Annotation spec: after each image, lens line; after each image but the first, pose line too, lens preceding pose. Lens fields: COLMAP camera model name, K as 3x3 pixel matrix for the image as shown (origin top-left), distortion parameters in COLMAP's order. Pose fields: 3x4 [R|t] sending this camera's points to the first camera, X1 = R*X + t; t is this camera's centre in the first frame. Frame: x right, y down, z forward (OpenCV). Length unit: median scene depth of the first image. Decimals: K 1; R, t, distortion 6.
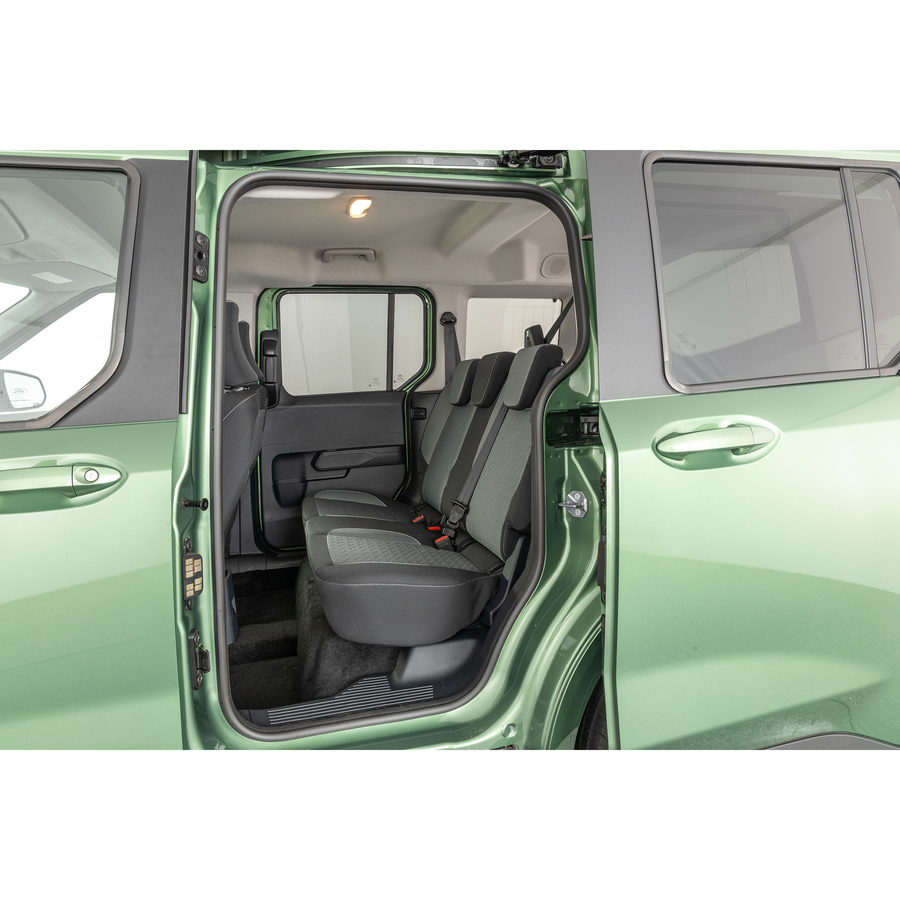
lens RADIAL K [[622.1, 0, 453.1], [0, 622.1, 450.5], [0, 0, 1]] dist [0.007889, 0.000532]
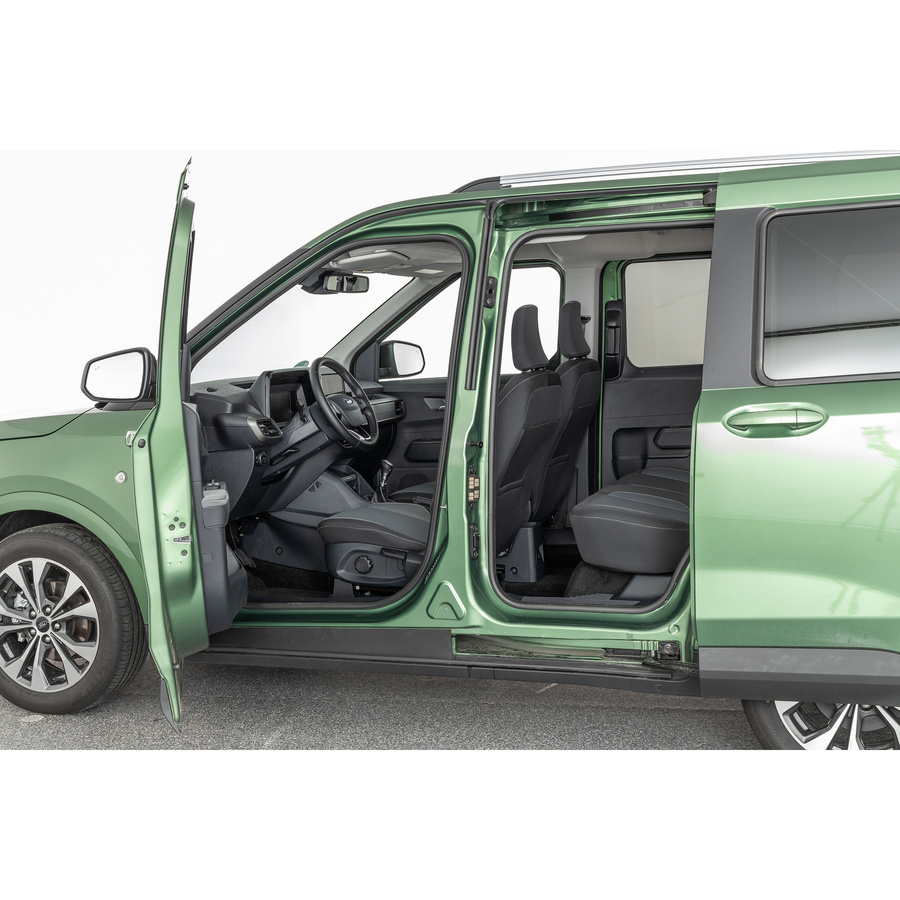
lens RADIAL K [[1546.5, 0, 449.7], [0, 1546.5, 450.1], [0, 0, 1]] dist [0.008555, 0.000000]
pose [[0.827192, 0.051631, -0.559543, 1.698886], [-0.053762, 0.998474, 0.012654, 0.048817], [0.559342, 0.019615, 0.828705, -2.273183]]
